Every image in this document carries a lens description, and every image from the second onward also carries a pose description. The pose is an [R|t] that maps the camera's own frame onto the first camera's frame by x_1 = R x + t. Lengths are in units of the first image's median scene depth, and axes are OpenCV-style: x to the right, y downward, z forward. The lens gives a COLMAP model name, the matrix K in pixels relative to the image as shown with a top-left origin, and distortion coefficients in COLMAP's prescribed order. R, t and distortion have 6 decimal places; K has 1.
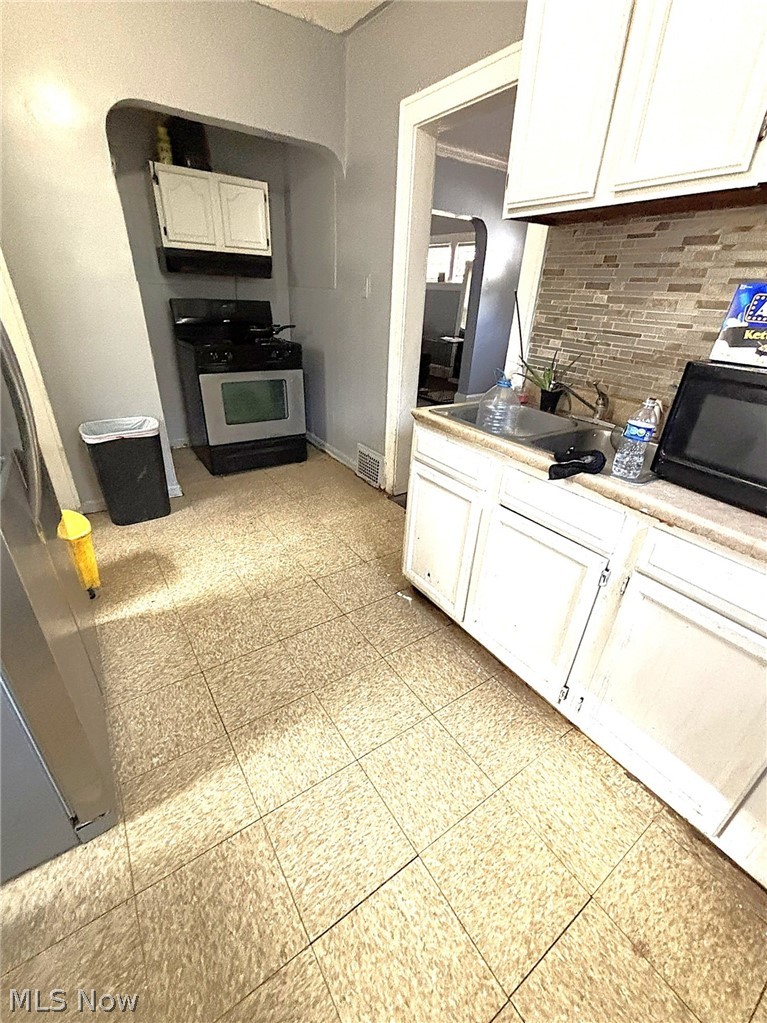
lens RADIAL K [[417.8, 0, 390.6], [0, 417.8, 503.2], [0, 0, 1]] dist [-0.009295, 0.001801]
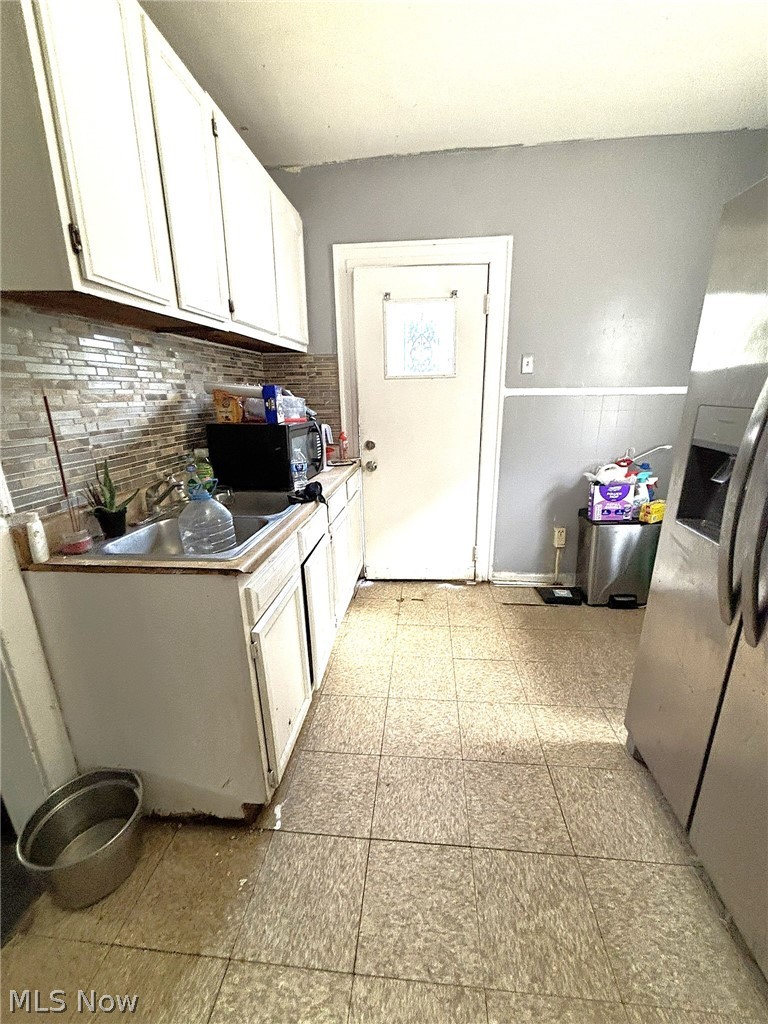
lens RADIAL K [[418.3, 0, 383.8], [0, 418.3, 512.6], [0, 0, 1]] dist [-0.009295, 0.001801]
pose [[-0.751084, -0.226795, 0.620030, -0.508156], [0.274636, 0.746702, 0.605814, -0.640394], [-0.600373, 0.625300, -0.498550, 1.176456]]
